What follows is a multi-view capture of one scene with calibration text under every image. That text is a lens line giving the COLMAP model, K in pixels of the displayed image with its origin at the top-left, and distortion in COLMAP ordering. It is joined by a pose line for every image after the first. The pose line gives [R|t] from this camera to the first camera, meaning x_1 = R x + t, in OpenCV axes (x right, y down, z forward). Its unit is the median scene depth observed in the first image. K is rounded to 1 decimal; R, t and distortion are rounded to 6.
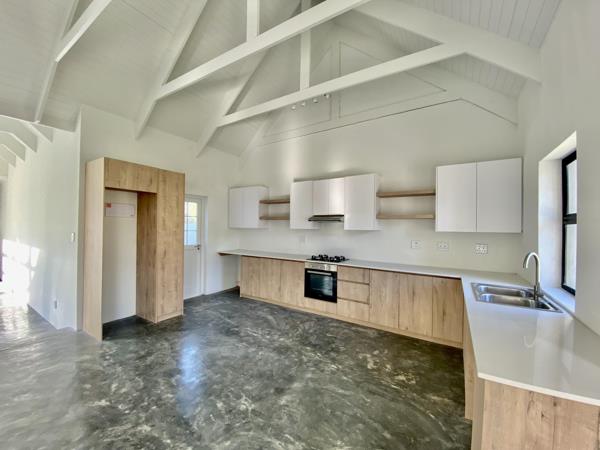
lens RADIAL K [[242.7, 0, 299.8], [0, 242.7, 226.1], [0, 0, 1]] dist [0.019124, -0.019976]
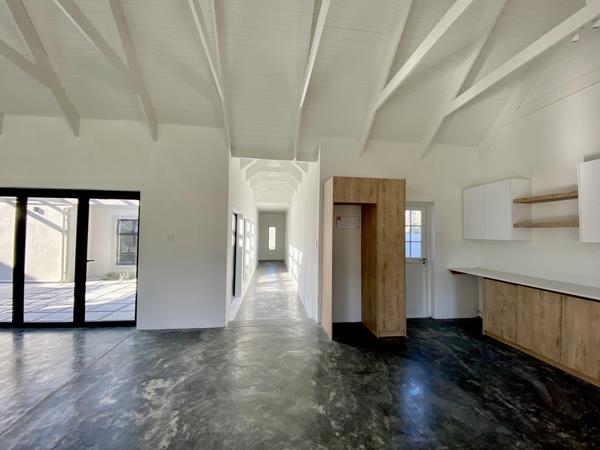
lens RADIAL K [[242.7, 0, 299.8], [0, 242.7, 226.1], [0, 0, 1]] dist [0.019124, -0.019976]
pose [[0.632836, -0.030576, -0.773682, -0.024178], [-0.002230, 0.999144, -0.041310, -0.002046], [0.774283, 0.027868, 0.632226, 0.135234]]
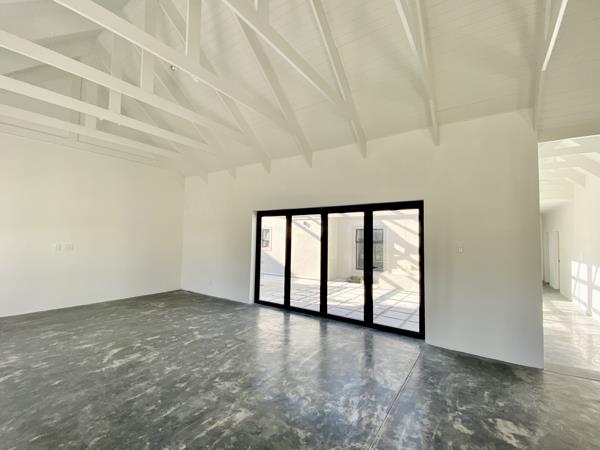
lens RADIAL K [[257.3, 0, 309.8], [0, 257.3, 226.4], [0, 0, 1]] dist [0.000915, -0.011048]
pose [[-0.037030, -0.063916, -0.997268, -0.174463], [-0.015265, 0.997872, -0.063388, -0.006960], [0.999198, 0.012876, -0.037927, -0.154890]]
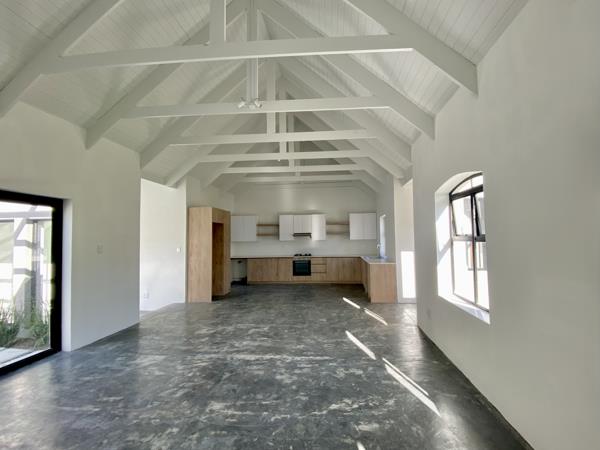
lens RADIAL K [[257.3, 0, 309.8], [0, 257.3, 226.4], [0, 0, 1]] dist [0.000915, -0.011048]
pose [[0.897027, -0.012748, 0.441791, -0.839955], [0.030919, 0.998945, -0.033952, -0.028299], [-0.440893, 0.044116, 0.896475, -1.010988]]
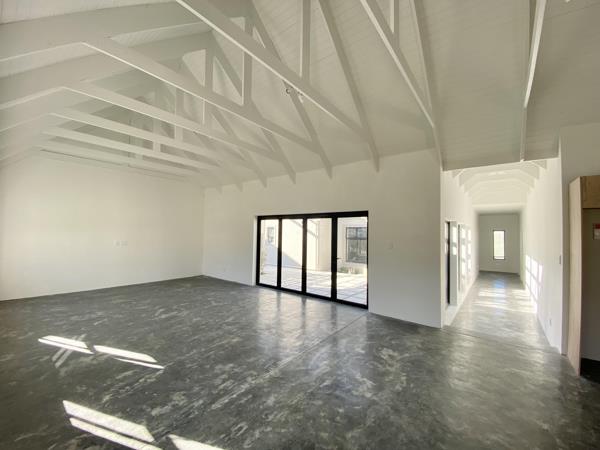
lens RADIAL K [[242.7, 0, 299.8], [0, 242.7, 226.1], [0, 0, 1]] dist [0.019124, -0.019976]
pose [[-0.119088, -0.048008, -0.991722, 0.181417], [-0.016651, 0.998786, -0.046350, -0.027699], [0.992744, 0.010993, -0.119743, 0.038918]]
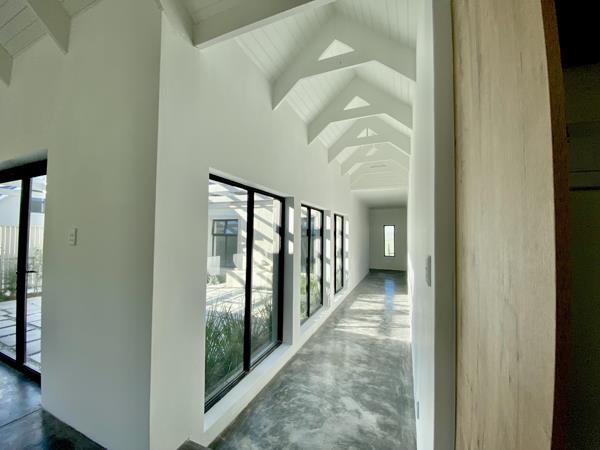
lens RADIAL K [[242.7, 0, 299.8], [0, 242.7, 226.1], [0, 0, 1]] dist [0.019124, -0.019976]
pose [[0.162527, -0.044779, -0.985688, -0.606777], [-0.008254, 0.998873, -0.046739, -0.000404], [0.986670, 0.015732, 0.161974, 0.728010]]
